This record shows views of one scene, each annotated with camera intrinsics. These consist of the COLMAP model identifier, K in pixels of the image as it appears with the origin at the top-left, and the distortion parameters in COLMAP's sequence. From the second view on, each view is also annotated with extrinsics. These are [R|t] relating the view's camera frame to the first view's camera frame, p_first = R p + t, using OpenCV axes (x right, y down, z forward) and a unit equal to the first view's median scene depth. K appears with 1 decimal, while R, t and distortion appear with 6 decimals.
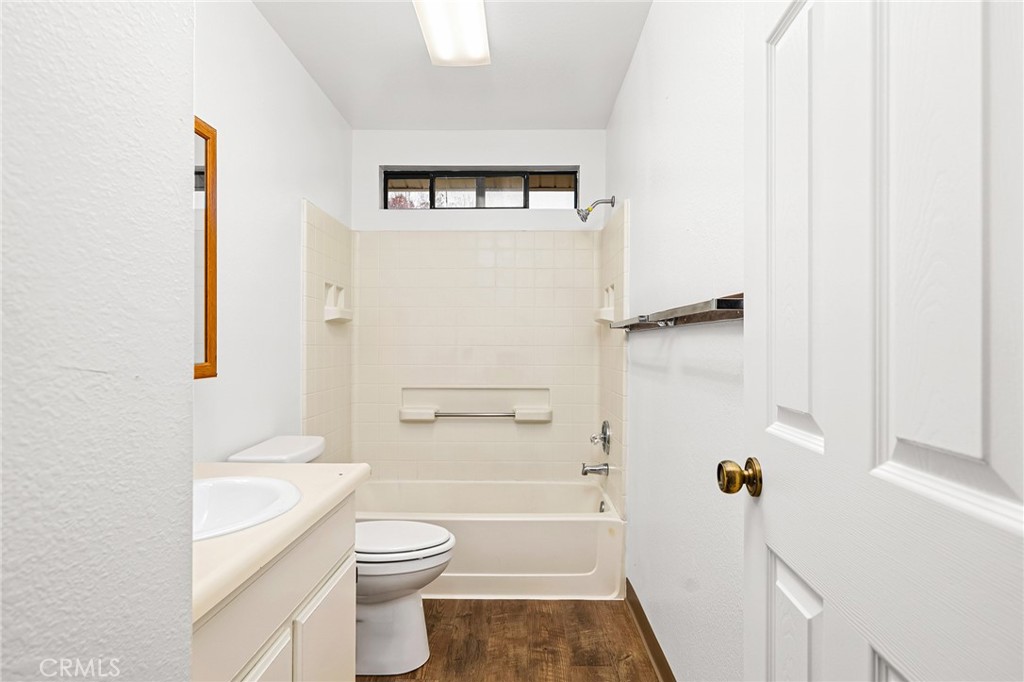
lens RADIAL K [[563.3, 0, 515.4], [0, 563.3, 341.0], [0, 0, 1]] dist [0.002492, 0.000287]
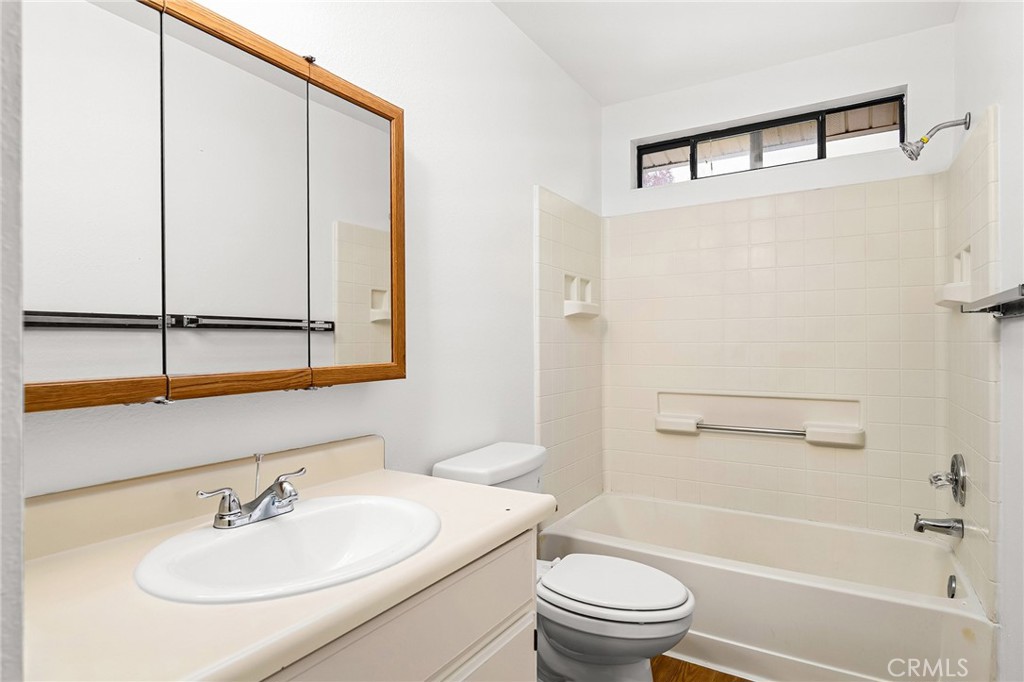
lens RADIAL K [[548.3, 0, 510.7], [0, 548.3, 340.4], [0, 0, 1]] dist [0.000202, -0.002762]
pose [[0.858488, -0.011561, -0.512704, 0.040659], [0.012497, 0.999921, -0.001622, 0.003085], [0.512682, -0.005015, 0.858564, 0.180223]]
